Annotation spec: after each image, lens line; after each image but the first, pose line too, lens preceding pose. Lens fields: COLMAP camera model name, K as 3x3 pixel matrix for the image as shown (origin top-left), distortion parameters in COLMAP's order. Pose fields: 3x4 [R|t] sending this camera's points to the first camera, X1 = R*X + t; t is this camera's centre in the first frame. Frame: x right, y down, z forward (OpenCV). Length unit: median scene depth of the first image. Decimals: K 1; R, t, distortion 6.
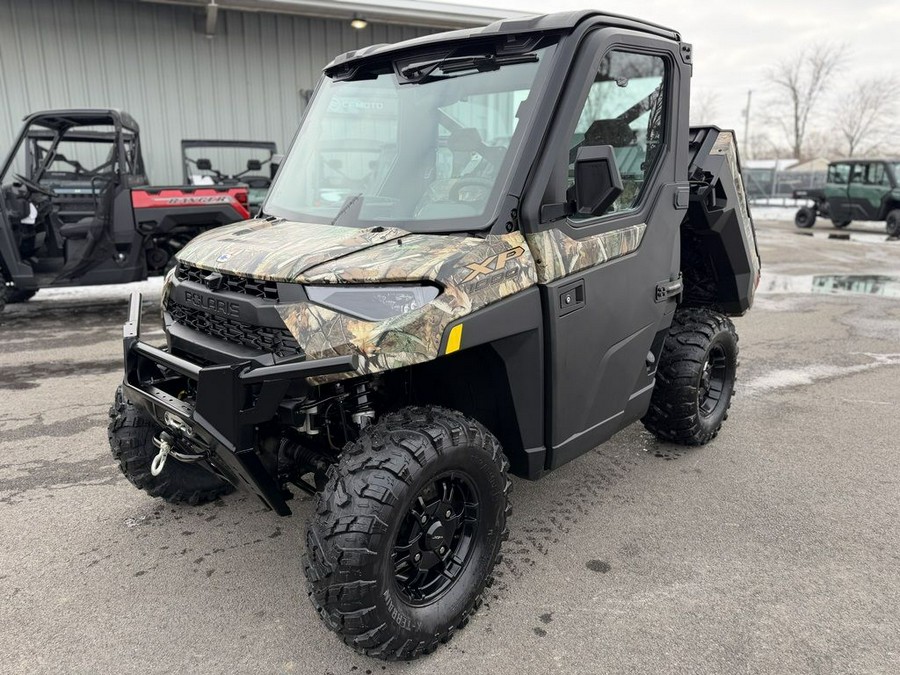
lens RADIAL K [[657.4, 0, 446.6], [0, 657.4, 335.0], [0, 0, 1]] dist [0.056912, -0.069860]
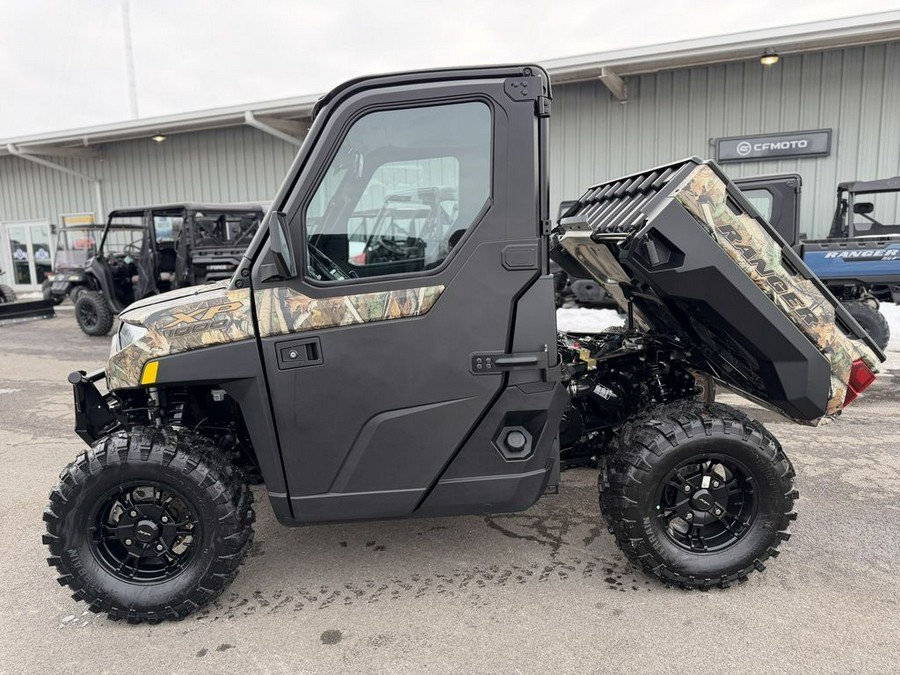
lens RADIAL K [[657.4, 0, 446.6], [0, 657.4, 335.0], [0, 0, 1]] dist [0.056912, -0.069860]
pose [[0.706801, 0.079434, -0.702939, 0.936702], [-0.131818, 0.991061, -0.020550, -0.082559], [0.695023, 0.107185, 0.710953, 0.366626]]
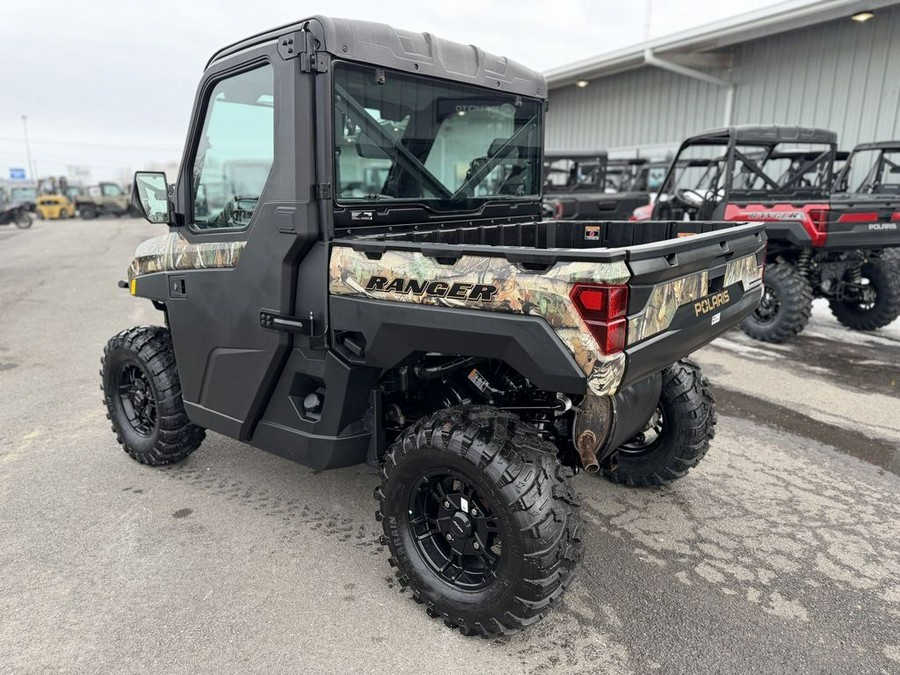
lens RADIAL K [[650.0, 0, 448.3], [0, 650.0, 338.8], [0, 0, 1]] dist [0.046554, -0.061862]
pose [[0.058288, 0.226308, -0.972310, 1.280821], [-0.232910, 0.950171, 0.207192, -0.300583], [0.970750, 0.214384, 0.108093, 1.209263]]
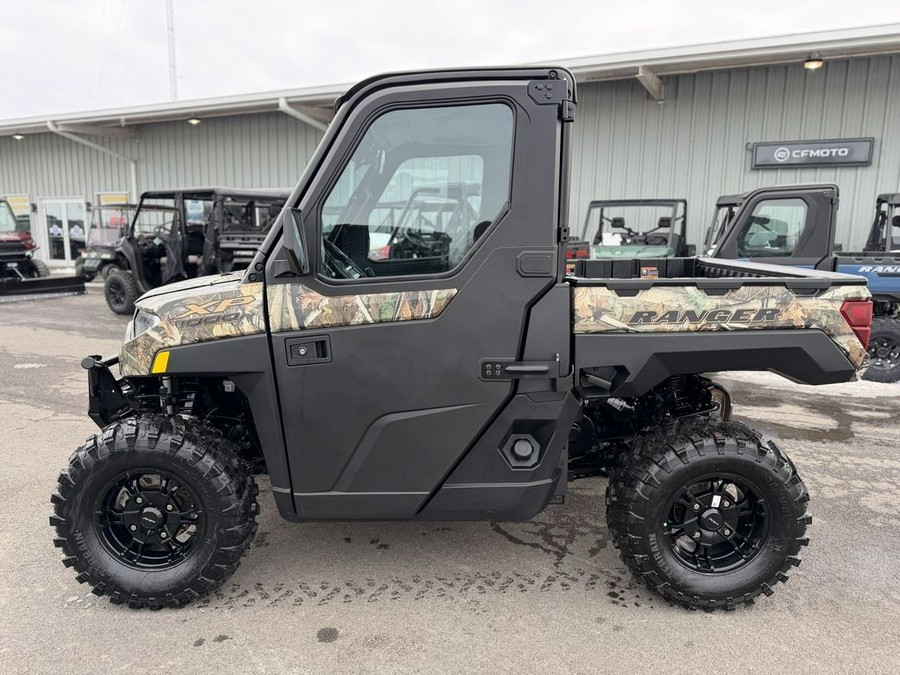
lens RADIAL K [[657.4, 0, 446.6], [0, 657.4, 335.0], [0, 0, 1]] dist [0.056912, -0.069860]
pose [[0.675532, 0.121296, -0.727285, 0.940747], [-0.180379, 0.983591, -0.003501, -0.100980], [0.714926, 0.133552, 0.686327, 0.385186]]
